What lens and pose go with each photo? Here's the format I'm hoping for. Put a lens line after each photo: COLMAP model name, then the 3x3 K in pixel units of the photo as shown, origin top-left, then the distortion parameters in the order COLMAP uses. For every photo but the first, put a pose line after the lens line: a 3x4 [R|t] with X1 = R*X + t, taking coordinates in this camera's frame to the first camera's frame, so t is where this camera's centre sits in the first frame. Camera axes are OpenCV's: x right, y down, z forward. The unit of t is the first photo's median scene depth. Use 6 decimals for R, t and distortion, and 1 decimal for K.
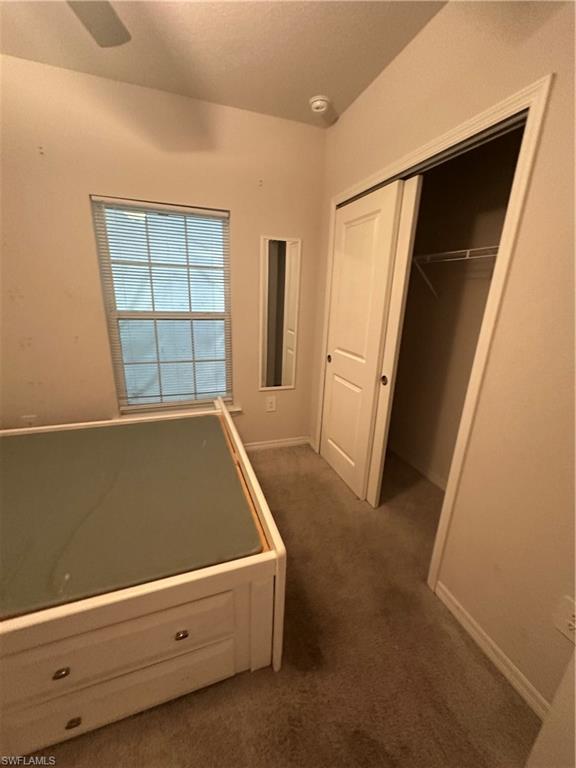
lens RADIAL K [[307.3, 0, 285.9], [0, 307.3, 382.7], [0, 0, 1]] dist [-0.001195, 0.000145]
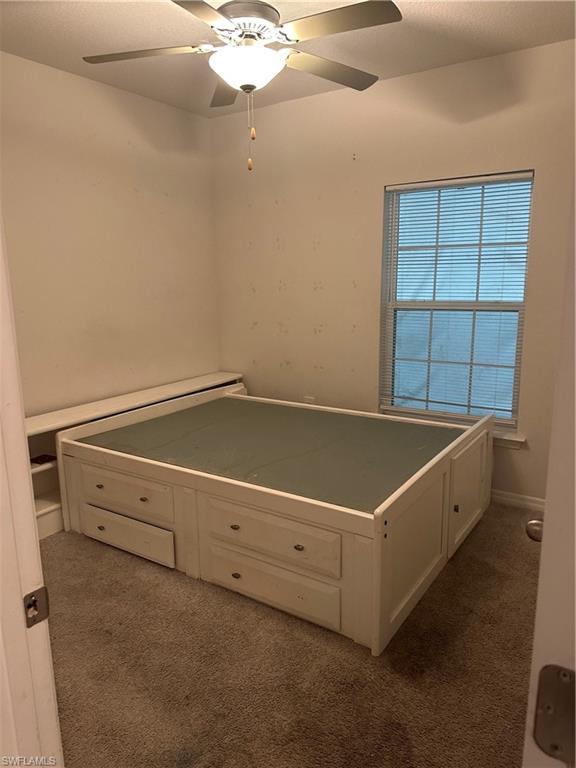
lens RADIAL K [[543.5, 0, 289.1], [0, 543.5, 383.9], [0, 0, 1]] dist [-0.008481, -0.004341]
pose [[0.604734, 0.113201, -0.788342, 0.563639], [-0.186326, 0.982486, -0.001851, 0.075070], [0.774325, 0.148008, 0.615235, -0.210671]]
